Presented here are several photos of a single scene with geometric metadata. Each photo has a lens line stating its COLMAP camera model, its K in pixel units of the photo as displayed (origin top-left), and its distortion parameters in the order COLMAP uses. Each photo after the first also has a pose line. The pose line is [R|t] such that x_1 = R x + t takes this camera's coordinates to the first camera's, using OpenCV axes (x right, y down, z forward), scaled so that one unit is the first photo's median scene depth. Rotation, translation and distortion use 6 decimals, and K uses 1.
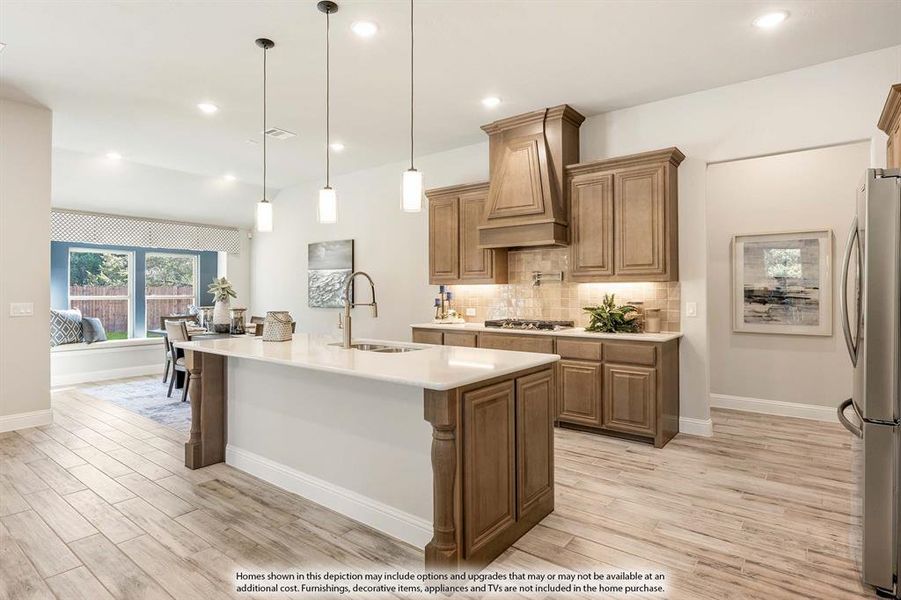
lens RADIAL K [[486.6, 0, 453.8], [0, 486.6, 291.8], [0, 0, 1]] dist [-0.007828, -0.000906]
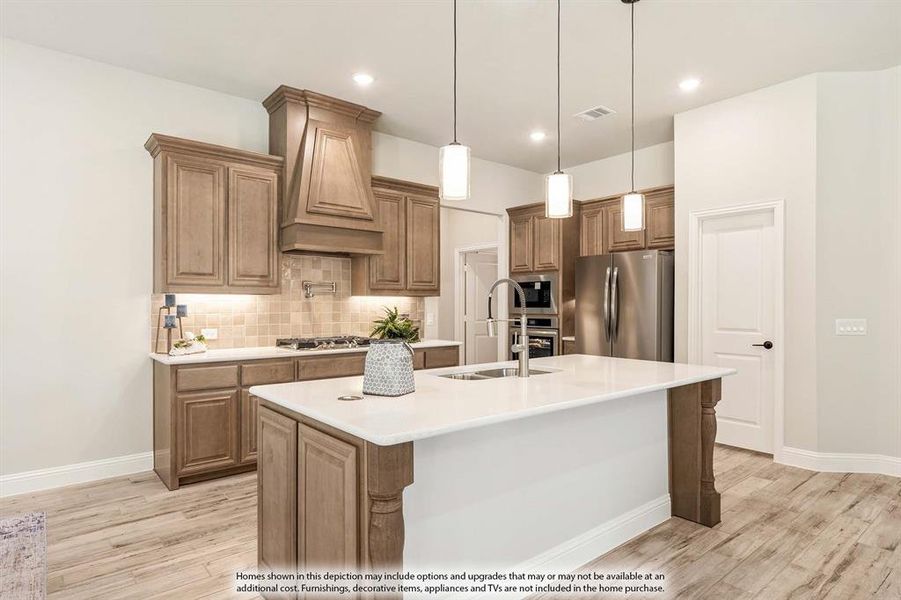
lens RADIAL K [[486.6, 0, 455.6], [0, 486.6, 304.9], [0, 0, 1]] dist [-0.007828, -0.000906]
pose [[0.238576, 0.008442, 0.971087, -0.654500], [0.004871, 0.999939, -0.009890, 0.010367], [-0.971112, 0.007090, 0.238520, 0.599129]]
